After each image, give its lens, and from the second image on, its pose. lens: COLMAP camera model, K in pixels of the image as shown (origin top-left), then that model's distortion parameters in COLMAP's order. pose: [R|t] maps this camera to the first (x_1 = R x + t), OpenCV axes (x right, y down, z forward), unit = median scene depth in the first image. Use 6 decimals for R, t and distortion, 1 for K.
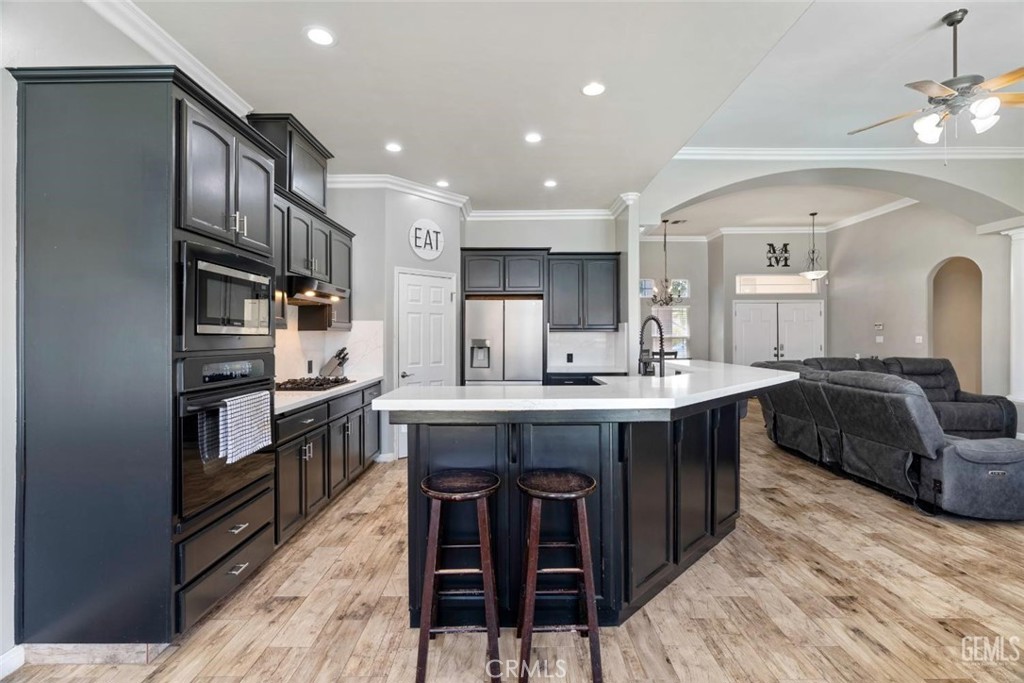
lens RADIAL K [[454.4, 0, 509.7], [0, 454.4, 335.2], [0, 0, 1]] dist [-0.015545, 0.003186]
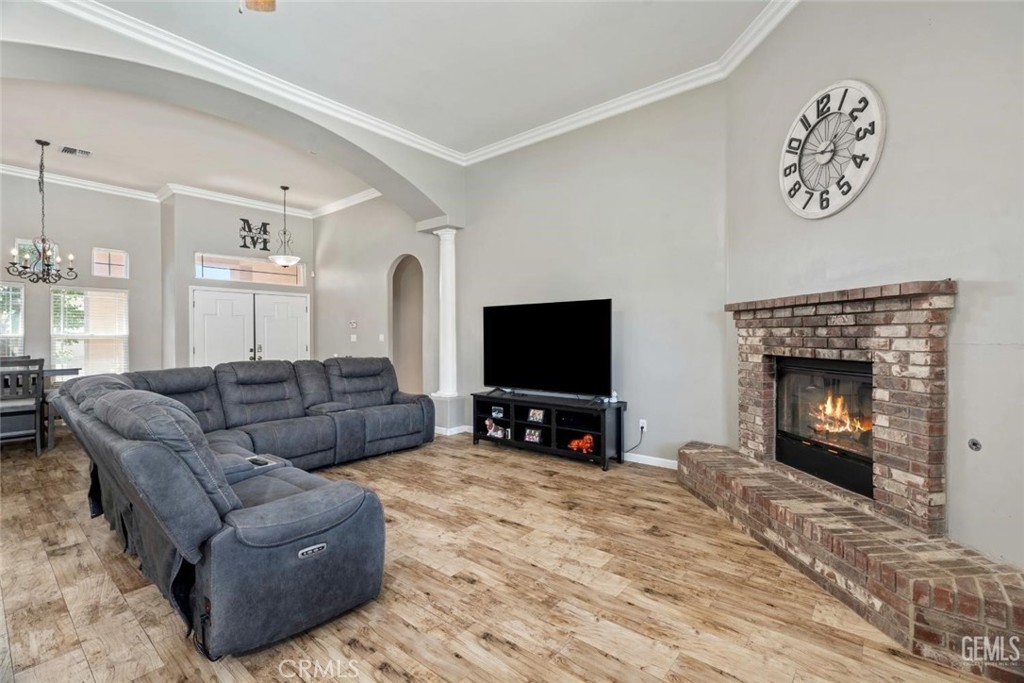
lens RADIAL K [[454.4, 0, 515.0], [0, 454.4, 340.3], [0, 0, 1]] dist [-0.015545, 0.003186]
pose [[0.622440, -0.005120, 0.782651, 0.477635], [0.000842, 0.999982, 0.005872, 0.013925], [-0.782667, -0.002996, 0.622434, 0.249452]]
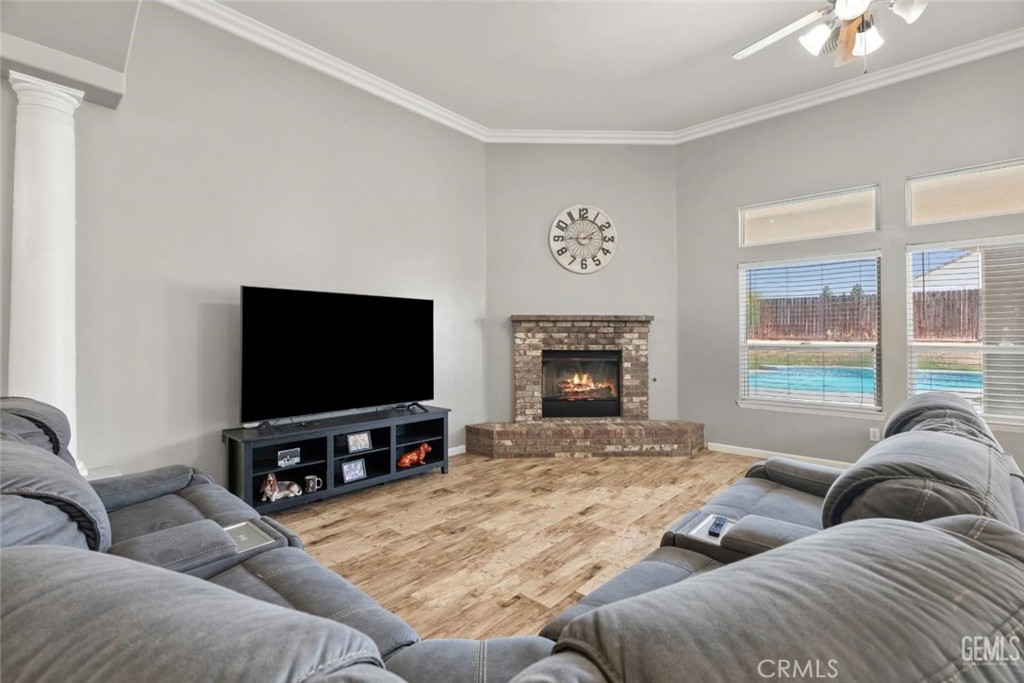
lens RADIAL K [[454.4, 0, 511.1], [0, 454.4, 331.7], [0, 0, 1]] dist [-0.015545, 0.003186]
pose [[-0.745490, 0.014362, 0.666362, 0.586399], [0.002876, 0.999828, -0.018331, 0.016376], [-0.666510, -0.011749, -0.745403, 1.159222]]
